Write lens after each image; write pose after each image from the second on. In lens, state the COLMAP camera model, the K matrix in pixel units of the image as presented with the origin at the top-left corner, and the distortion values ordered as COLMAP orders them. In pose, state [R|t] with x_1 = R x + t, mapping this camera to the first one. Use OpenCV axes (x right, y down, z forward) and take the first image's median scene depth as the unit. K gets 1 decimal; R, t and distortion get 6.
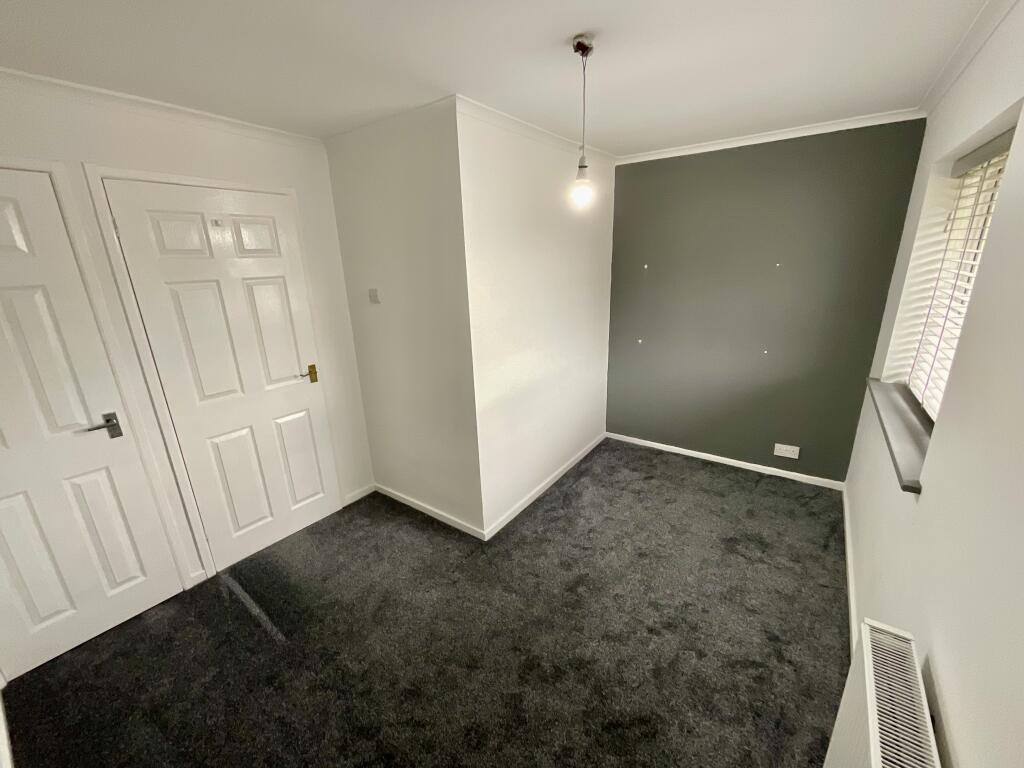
lens RADIAL K [[415.0, 0, 508.7], [0, 415.0, 385.2], [0, 0, 1]] dist [0.015307, 0.000072]
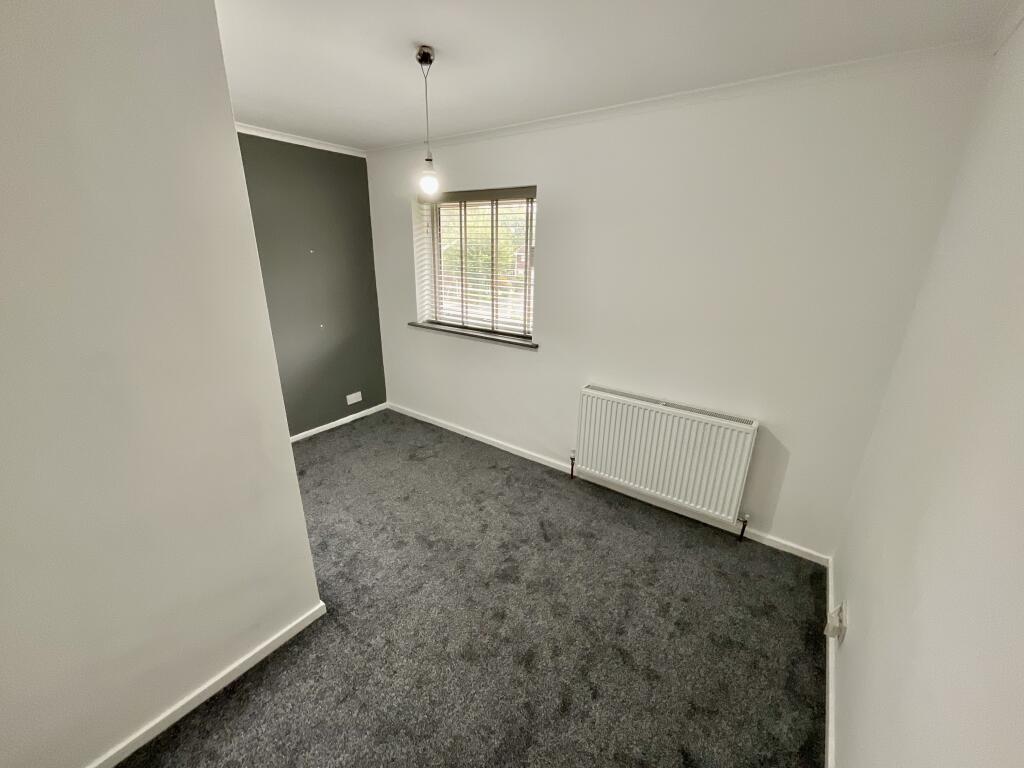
lens RADIAL K [[415.0, 0, 508.7], [0, 415.0, 385.2], [0, 0, 1]] dist [0.015307, 0.000072]
pose [[-0.000053, -0.286994, 0.957932, -0.832121], [0.274374, 0.921166, 0.275994, -0.154501], [-0.961623, 0.262846, 0.078694, 0.642421]]
